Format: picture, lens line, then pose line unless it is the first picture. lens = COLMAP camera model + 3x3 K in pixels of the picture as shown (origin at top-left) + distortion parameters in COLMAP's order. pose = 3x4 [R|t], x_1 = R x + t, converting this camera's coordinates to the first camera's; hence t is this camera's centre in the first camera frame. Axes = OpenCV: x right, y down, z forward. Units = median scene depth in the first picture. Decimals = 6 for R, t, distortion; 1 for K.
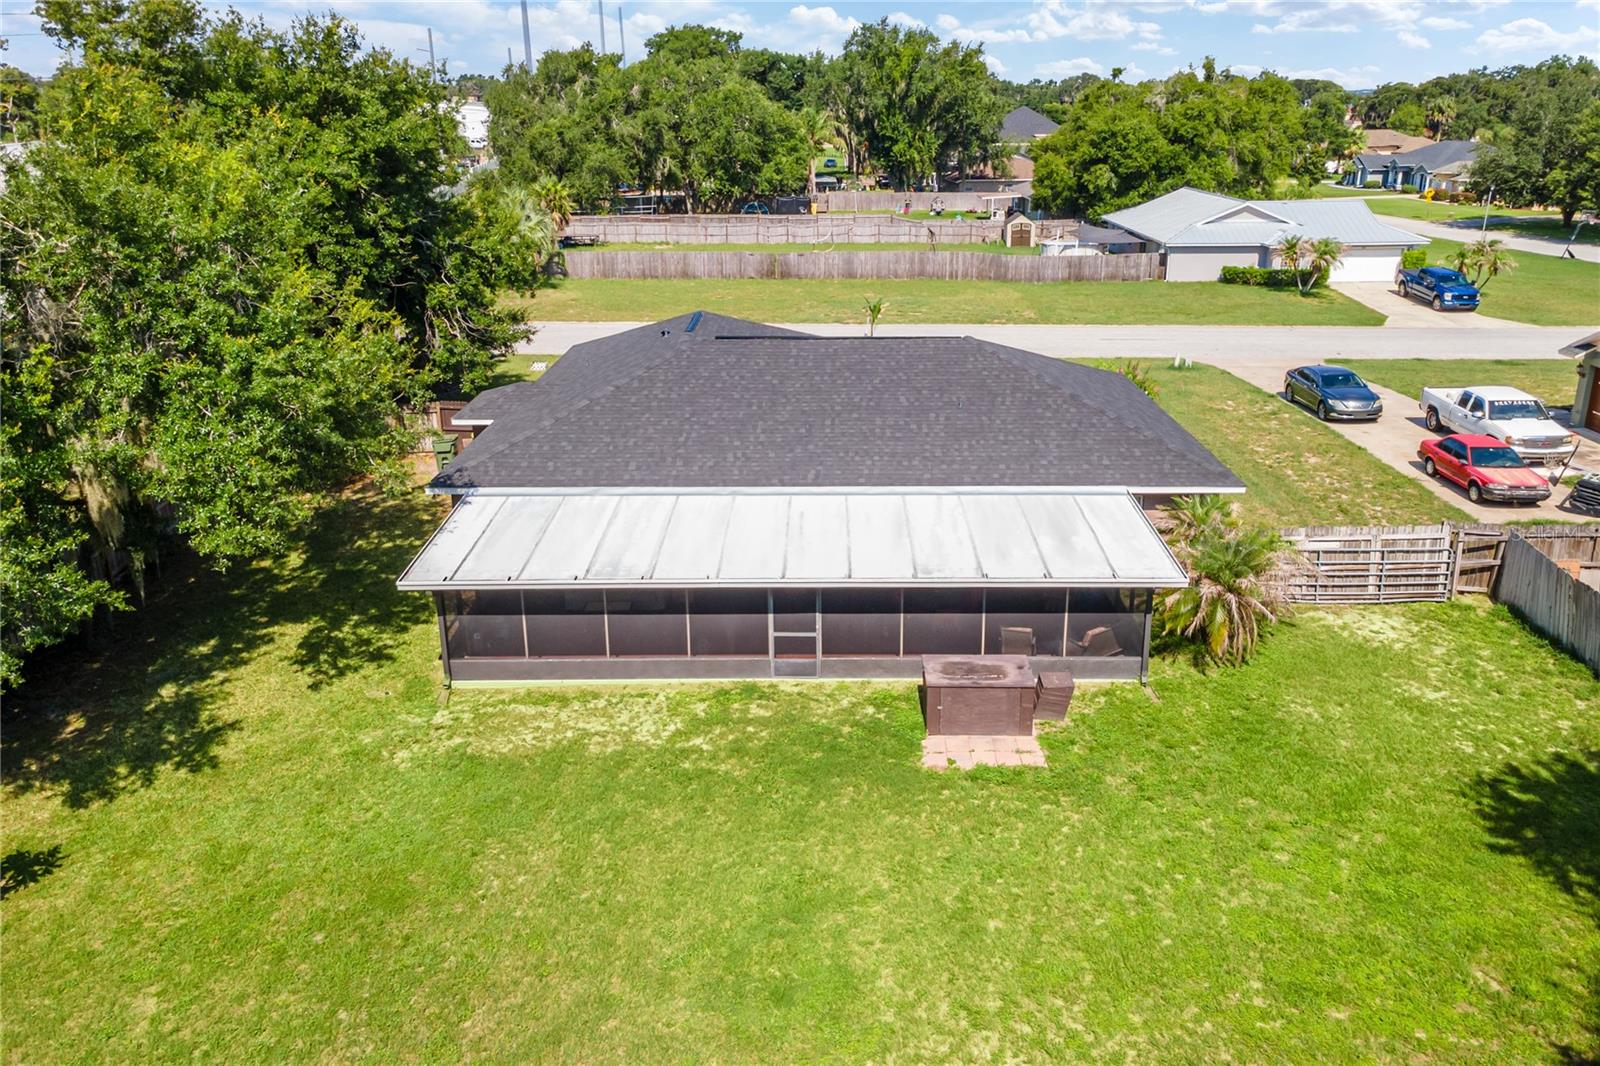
lens RADIAL K [[1165.1, 0, 813.1], [0, 1165.1, 483.1], [0, 0, 1]] dist [0.023838, 0.014014]
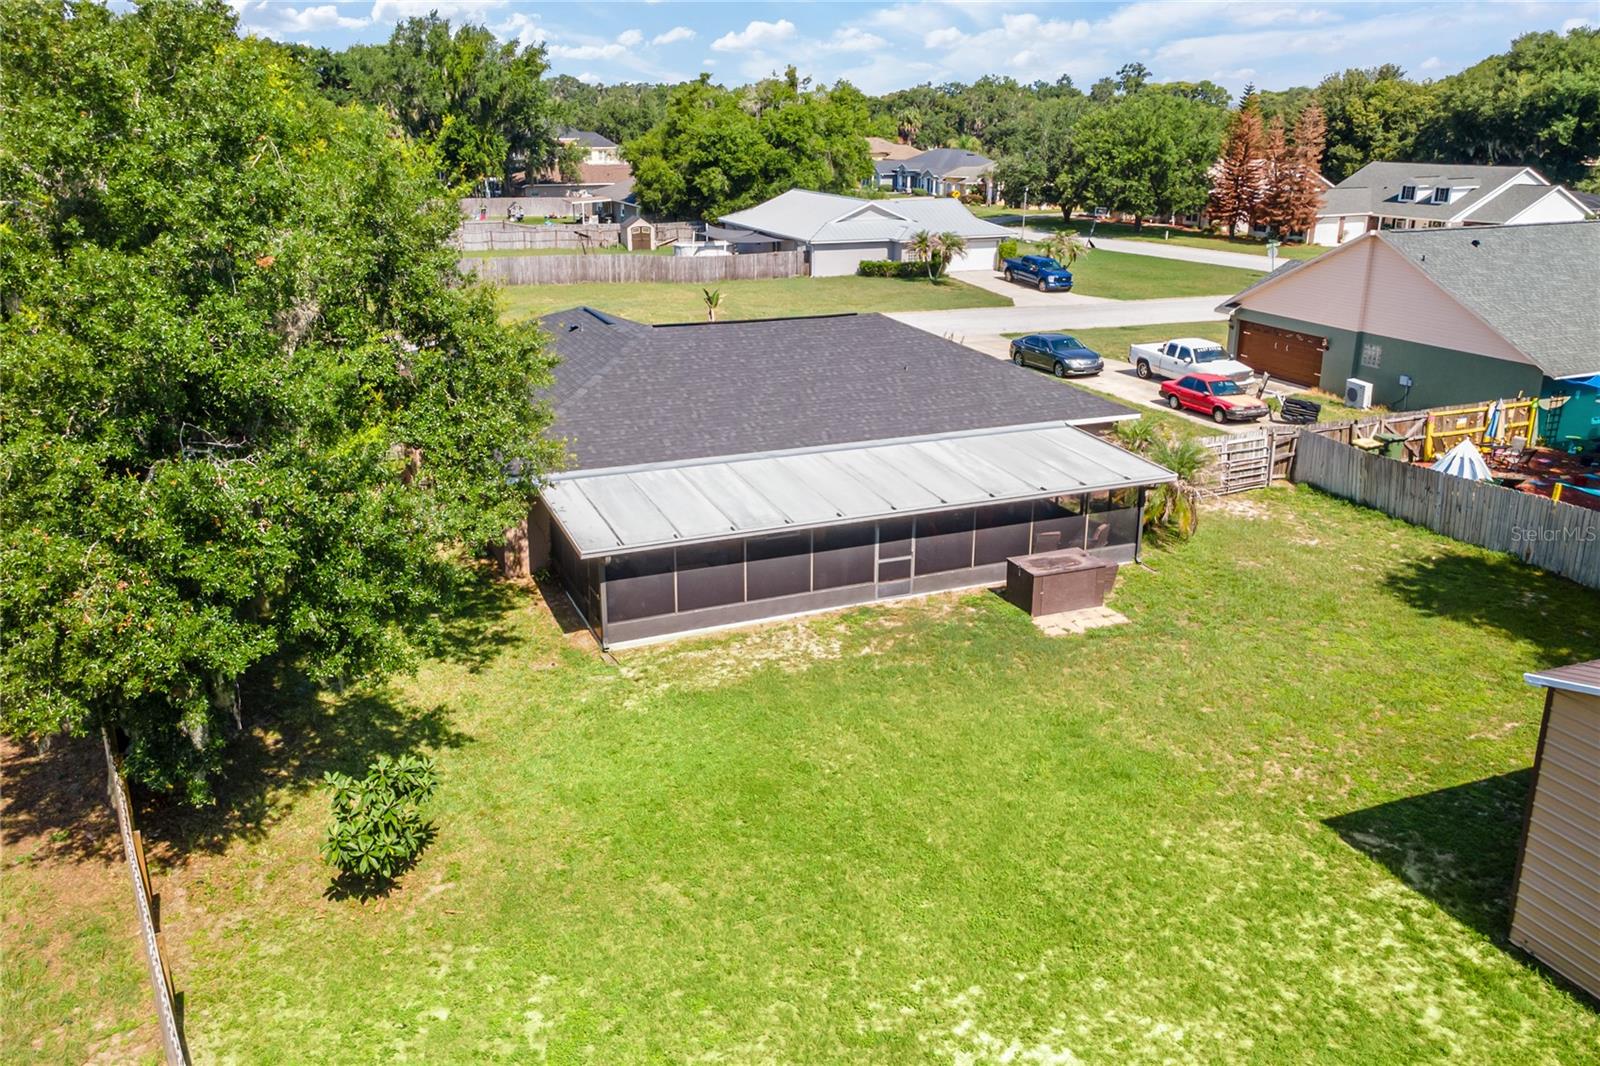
lens RADIAL K [[1226.7, 0, 795.4], [0, 1226.7, 532.0], [0, 0, 1]] dist [0.024506, -0.010723]
pose [[0.916676, -0.117859, 0.381856, -0.474500], [0.110623, 0.993019, 0.040933, 0.033307], [-0.384014, 0.004719, 0.923315, -0.087428]]
